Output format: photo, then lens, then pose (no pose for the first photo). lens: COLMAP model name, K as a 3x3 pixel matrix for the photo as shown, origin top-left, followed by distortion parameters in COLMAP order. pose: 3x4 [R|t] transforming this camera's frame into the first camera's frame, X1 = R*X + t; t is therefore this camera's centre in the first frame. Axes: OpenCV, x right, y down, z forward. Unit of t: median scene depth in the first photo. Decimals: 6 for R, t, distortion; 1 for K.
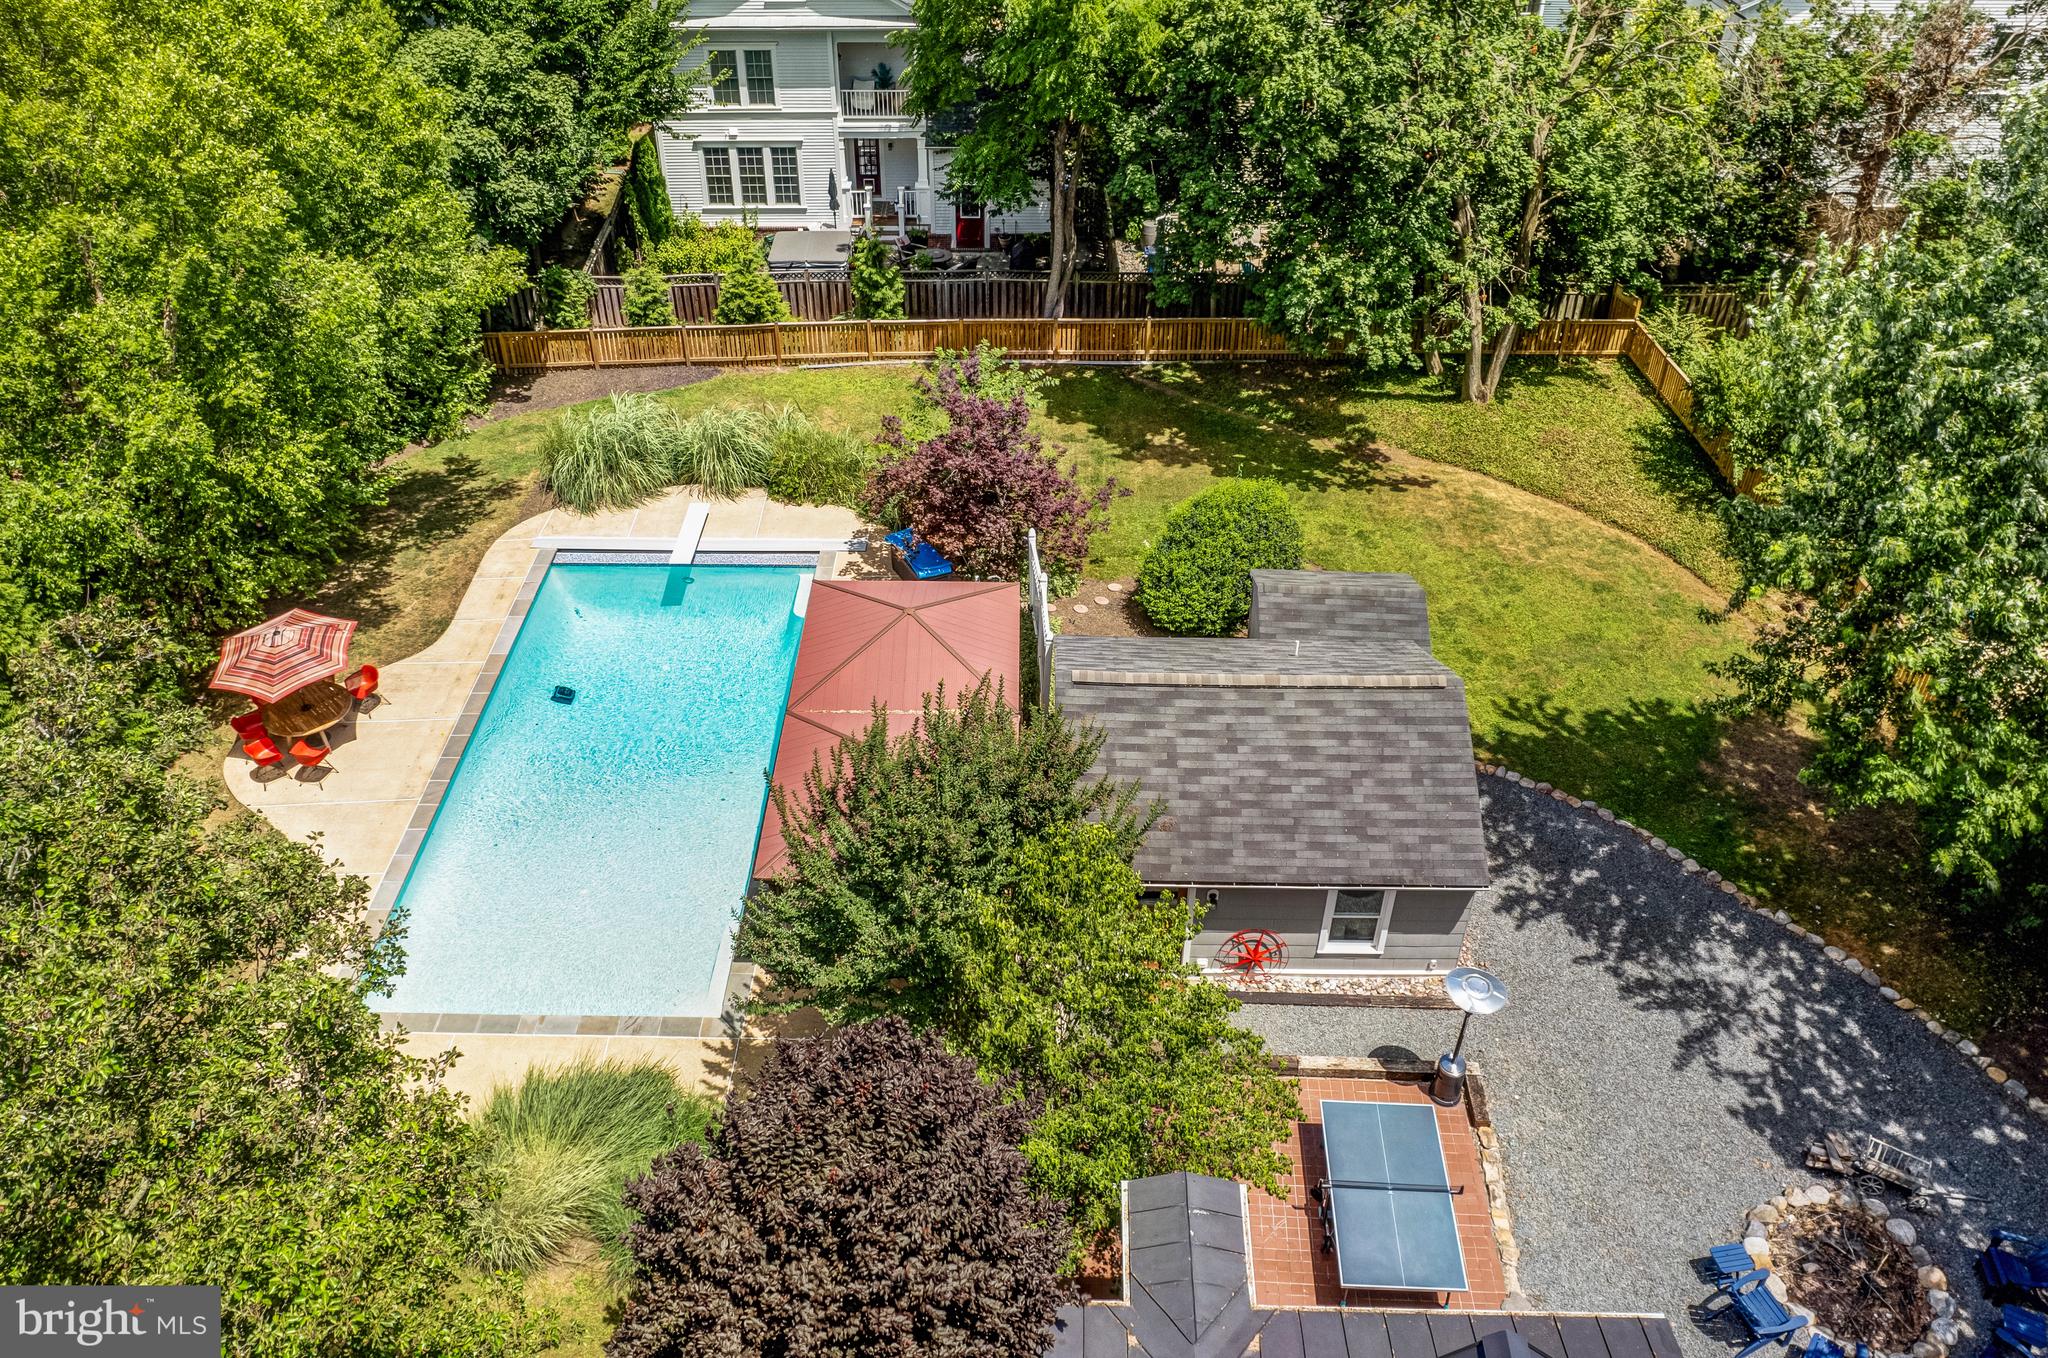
lens RADIAL K [[1560.0, 0, 1074.4], [0, 1560.0, 622.3], [0, 0, 1]] dist [-0.052692, 0.008192]
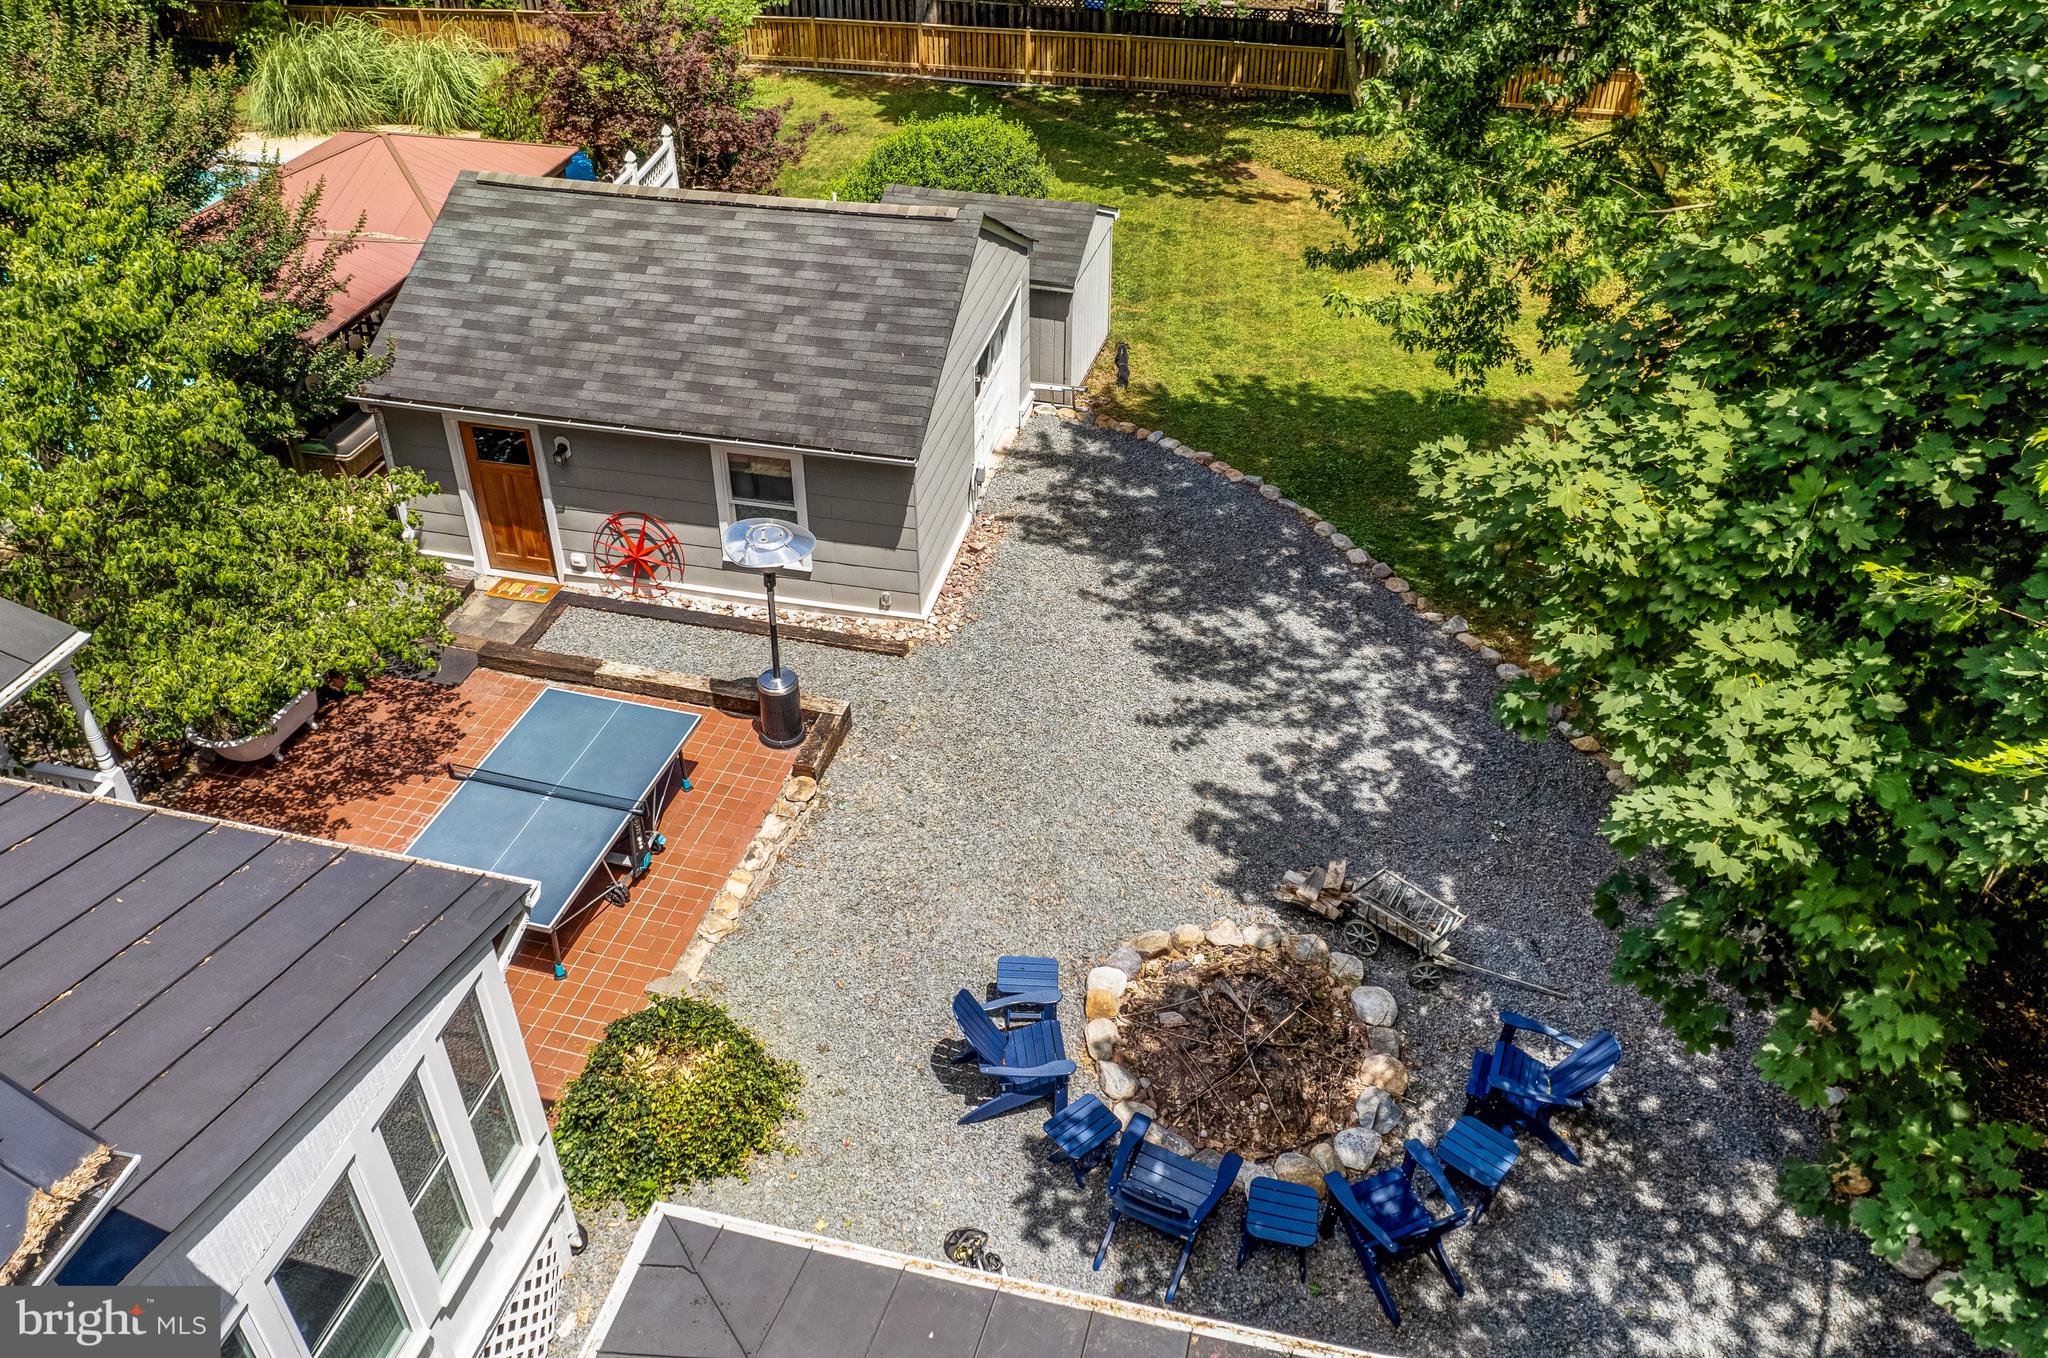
lens RADIAL K [[1560.0, 0, 1074.4], [0, 1560.0, 622.3], [0, 0, 1]] dist [-0.052692, 0.008192]
pose [[0.981378, 0.105956, -0.160218, 0.435728], [-0.107536, 0.994200, -0.001198, 0.225408], [0.159162, 0.018405, 0.987081, 0.316271]]
